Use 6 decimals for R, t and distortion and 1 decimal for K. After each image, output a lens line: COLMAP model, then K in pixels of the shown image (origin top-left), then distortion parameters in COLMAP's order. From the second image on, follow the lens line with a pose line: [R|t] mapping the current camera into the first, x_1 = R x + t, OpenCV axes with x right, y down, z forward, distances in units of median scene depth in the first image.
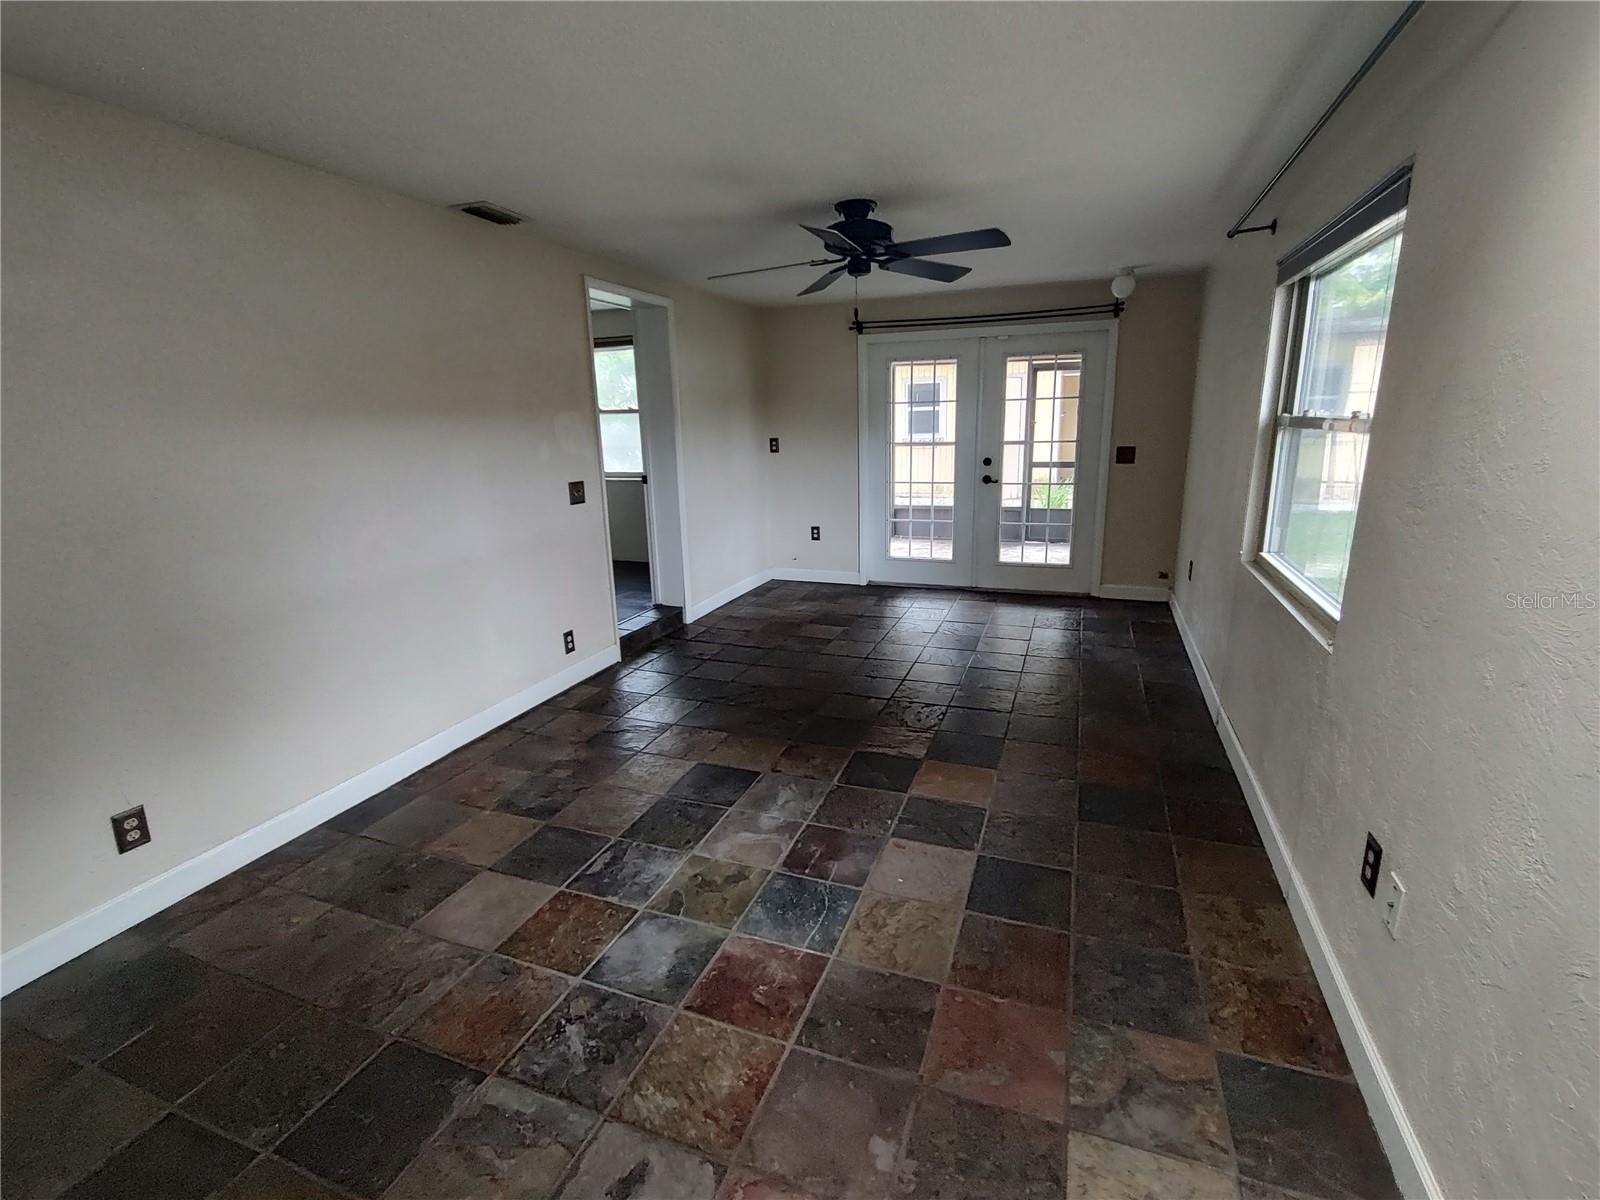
lens RADIAL K [[740.7, 0, 800.0], [0, 740.7, 598.3], [0, 0, 1]] dist [-0.010319, 0.003000]
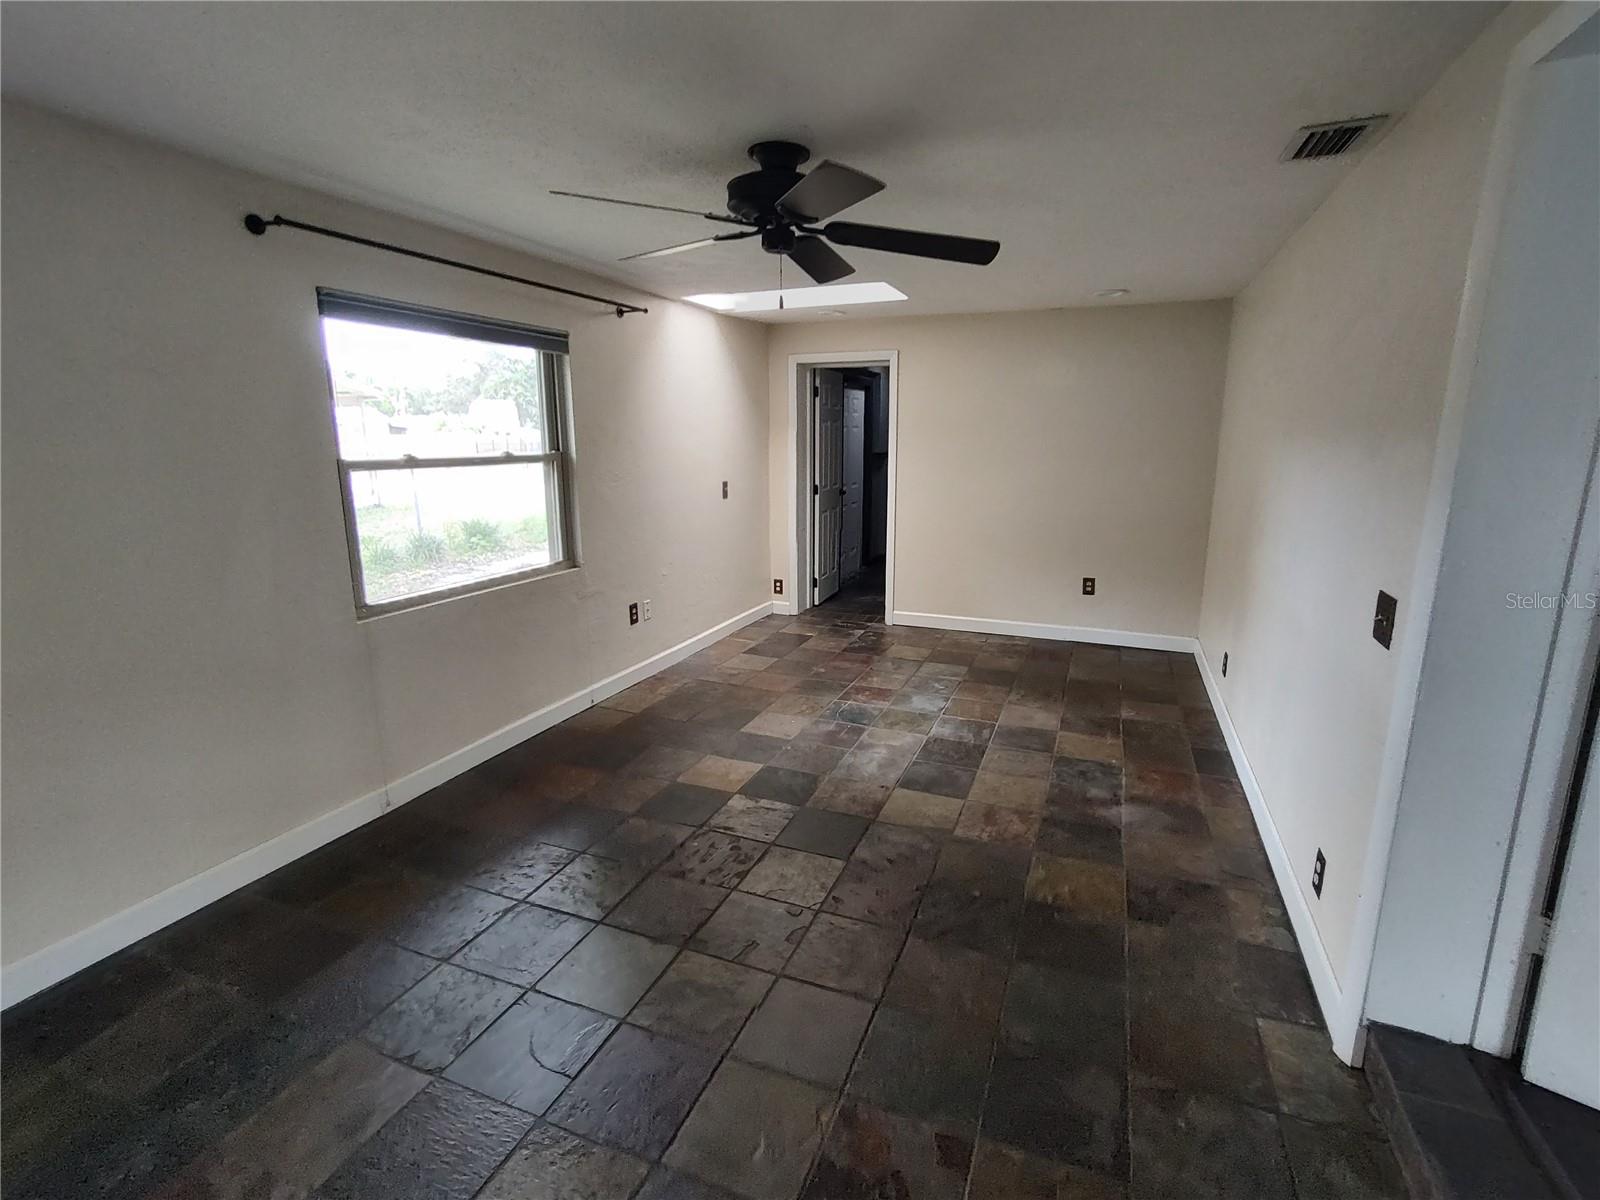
lens RADIAL K [[740.7, 0, 802.9], [0, 740.7, 594.7], [0, 0, 1]] dist [-0.010319, 0.003000]
pose [[-0.999436, 0.018008, 0.028337, 0.059218], [0.028686, 0.896551, 0.442012, -0.594920], [-0.017446, 0.442575, -0.896562, 2.298554]]
